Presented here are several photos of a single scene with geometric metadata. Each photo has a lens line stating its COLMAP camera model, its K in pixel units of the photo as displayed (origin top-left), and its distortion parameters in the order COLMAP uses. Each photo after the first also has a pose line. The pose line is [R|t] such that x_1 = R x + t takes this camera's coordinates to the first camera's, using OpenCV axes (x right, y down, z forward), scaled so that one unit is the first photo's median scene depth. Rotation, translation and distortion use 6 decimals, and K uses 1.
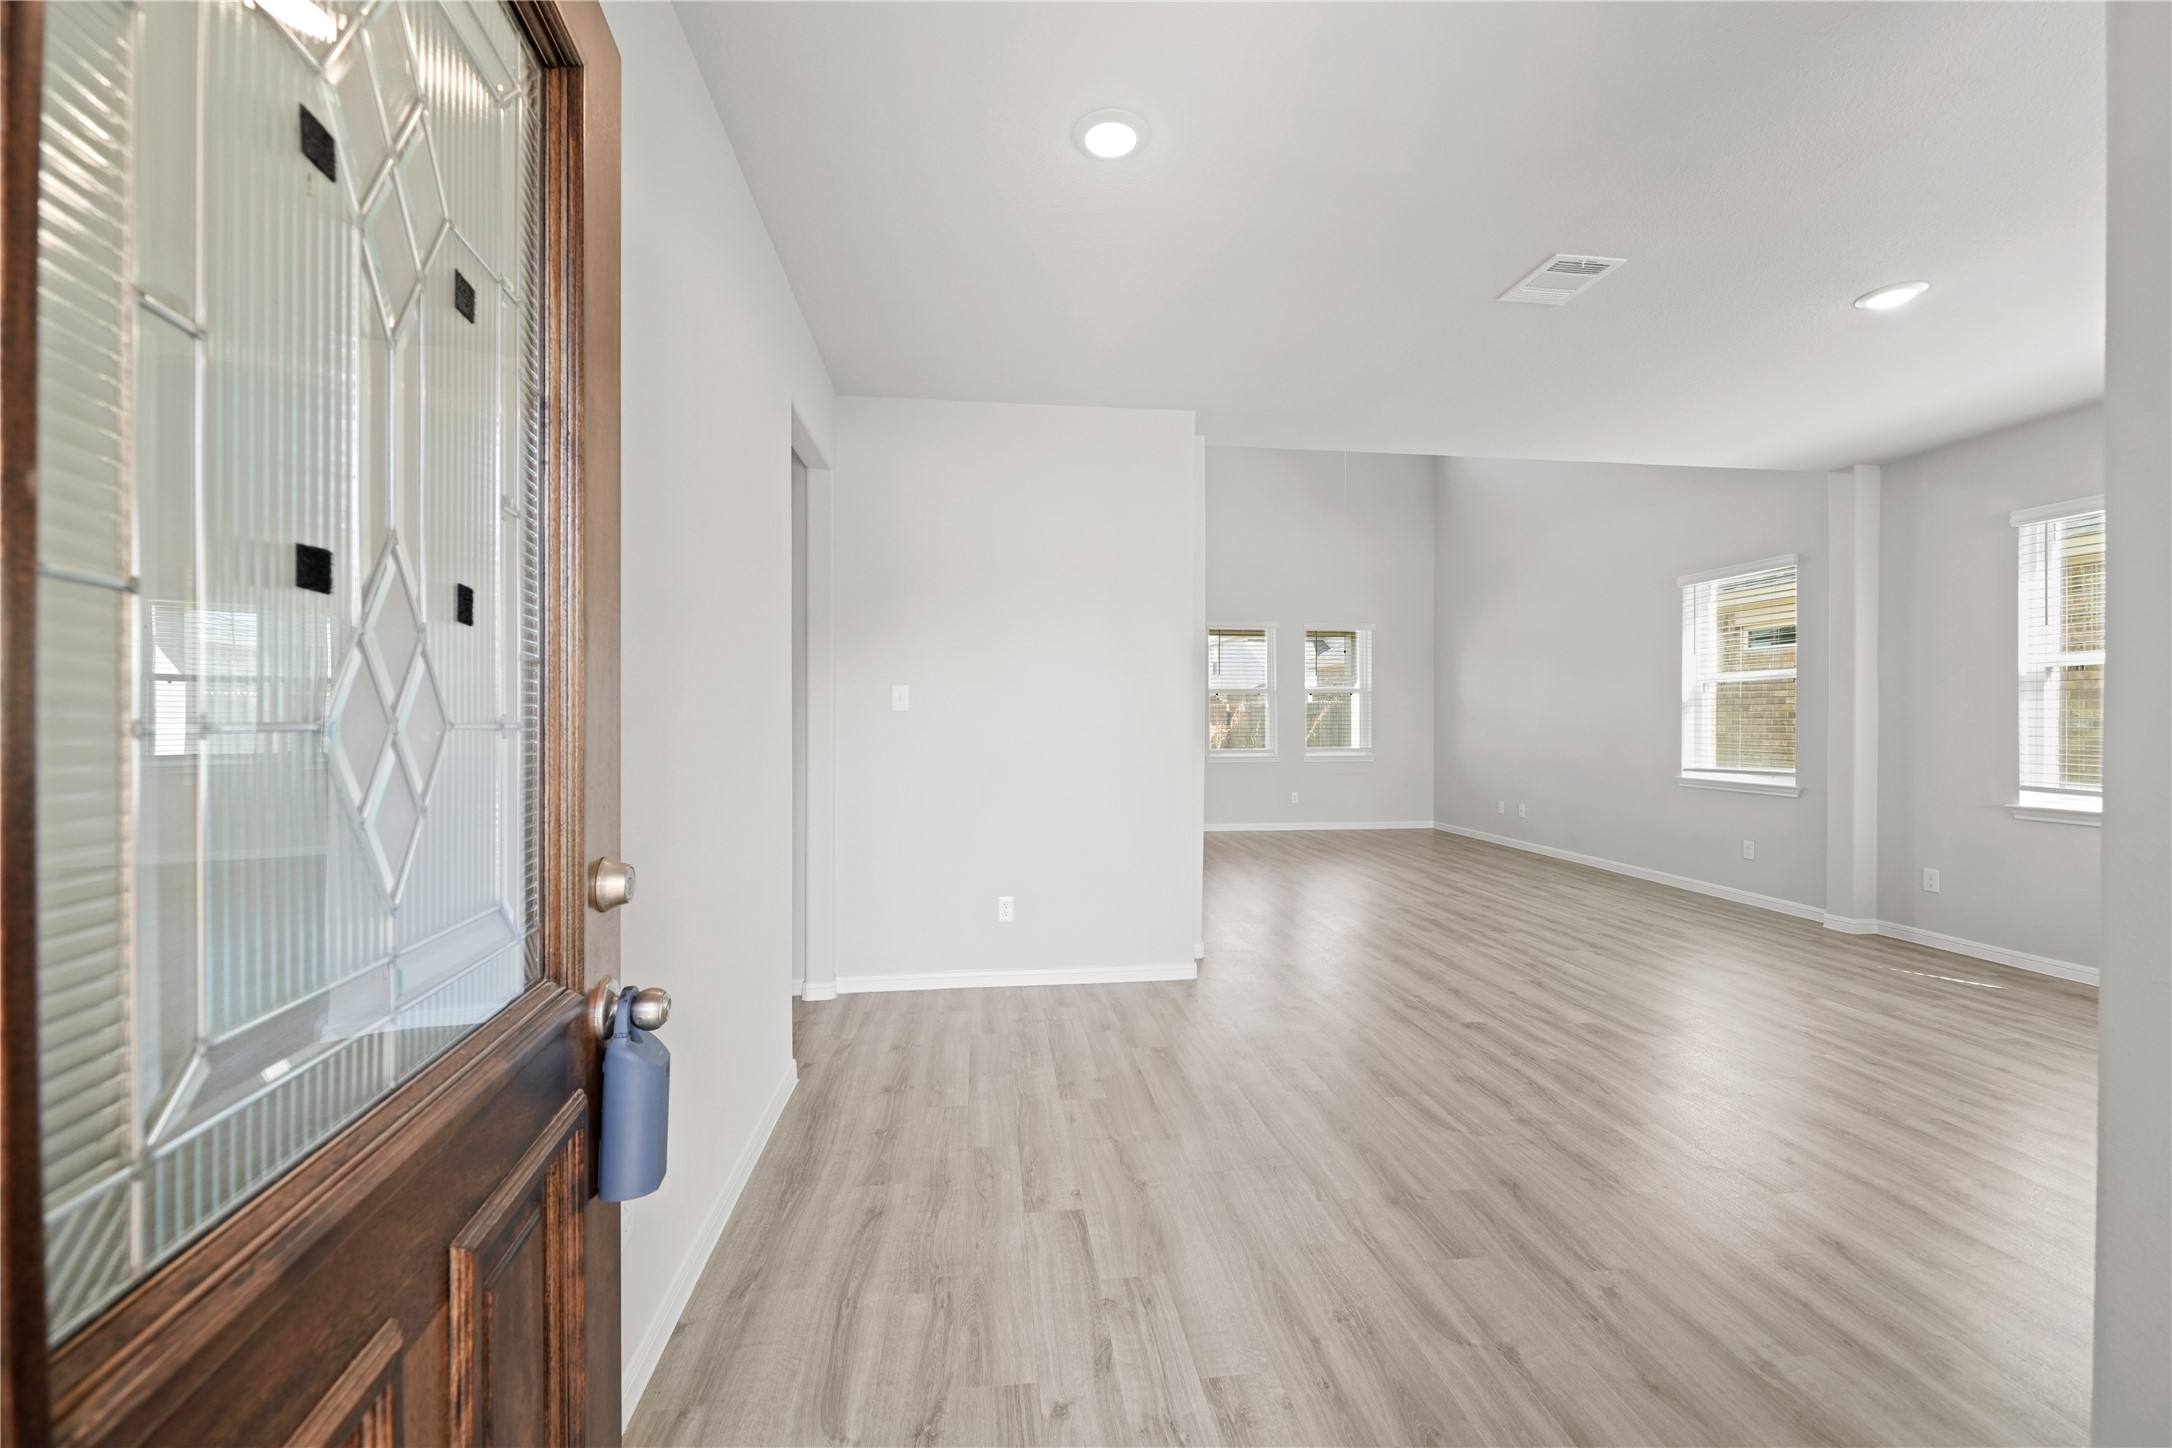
lens RADIAL K [[875.1, 0, 1081.4], [0, 875.1, 726.9], [0, 0, 1]] dist [-0.002833, -0.000770]
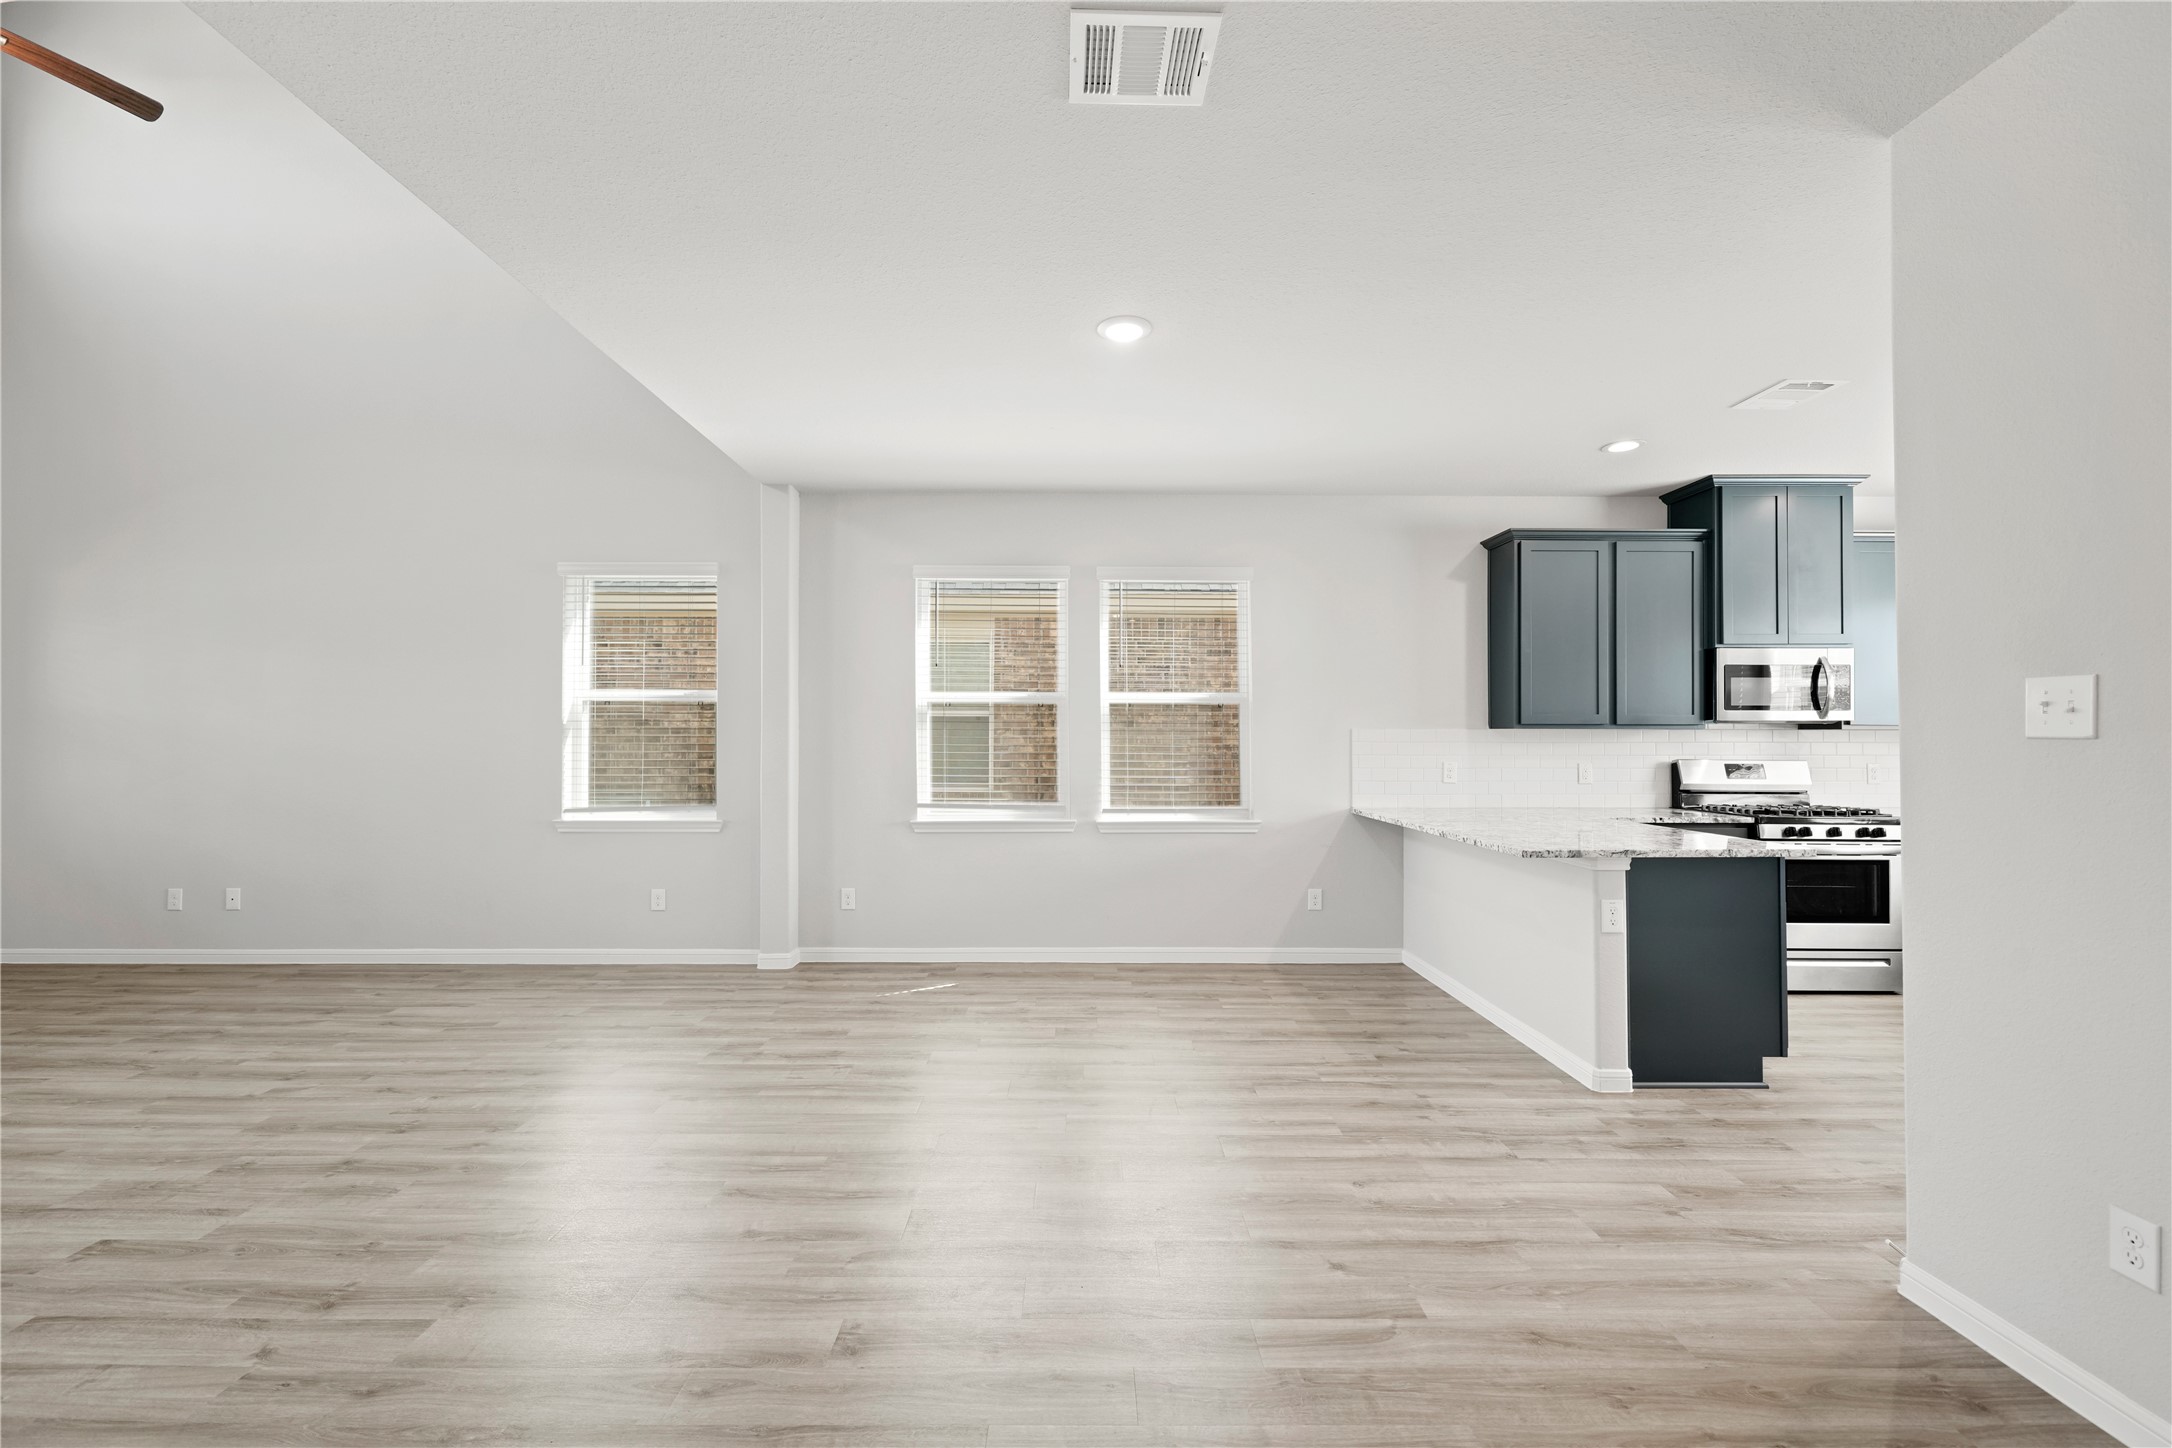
lens RADIAL K [[875.1, 0, 1080.6], [0, 875.1, 725.2], [0, 0, 1]] dist [-0.002833, -0.000770]
pose [[0.115598, 0.016221, 0.993164, -0.034017], [0.009037, 0.999808, -0.017381, -0.009668], [-0.993255, 0.010985, 0.115429, 0.460305]]
